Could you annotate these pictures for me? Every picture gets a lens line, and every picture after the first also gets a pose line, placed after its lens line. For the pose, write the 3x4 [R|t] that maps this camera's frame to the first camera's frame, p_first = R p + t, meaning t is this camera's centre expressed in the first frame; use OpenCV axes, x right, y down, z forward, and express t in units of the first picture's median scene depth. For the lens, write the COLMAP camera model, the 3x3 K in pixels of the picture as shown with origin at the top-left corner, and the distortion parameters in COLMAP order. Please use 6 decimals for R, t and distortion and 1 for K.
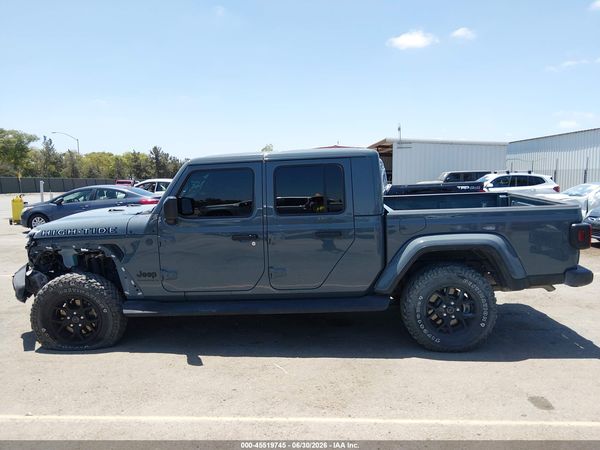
lens RADIAL K [[457.6, 0, 300.0], [0, 457.6, 225.0], [0, 0, 1]] dist [0.074942, -0.135021]
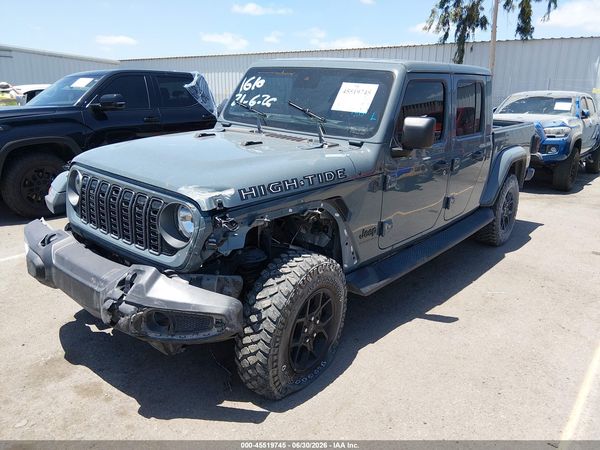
lens RADIAL K [[456.7, 0, 302.8], [0, 456.7, 229.2], [0, 0, 1]] dist [0.086685, -0.144929]
pose [[0.599275, -0.192564, 0.777038, -0.996264], [0.055780, 0.978324, 0.199427, -0.044644], [-0.798598, -0.076168, 0.597026, 0.710891]]
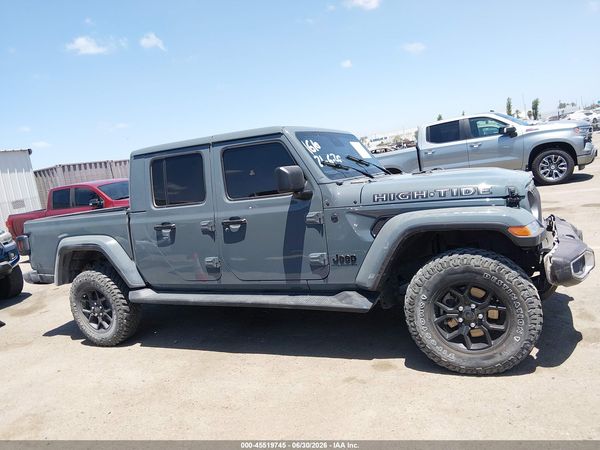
lens RADIAL K [[447.0, 0, 300.0], [0, 447.0, 225.0], [0, 0, 1]] dist [0.077435, -0.120259]
pose [[-0.890961, 0.097264, 0.443540, -0.642681], [0.215763, 0.950156, 0.225054, -0.209308], [-0.399542, 0.296214, -0.867539, 2.209238]]
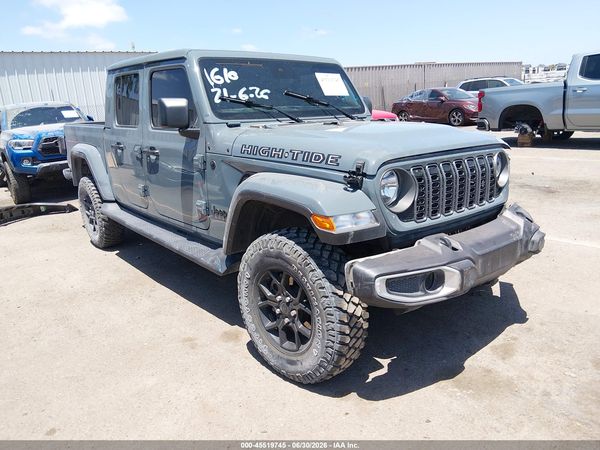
lens RADIAL K [[450.2, 0, 301.4], [0, 450.2, 224.4], [0, 0, 1]] dist [0.086921, -0.130152]
pose [[-0.667484, -0.137218, 0.731872, -0.982319], [0.157848, 0.934462, 0.319162, -0.141430], [-0.727701, 0.328560, -0.602079, 1.824958]]
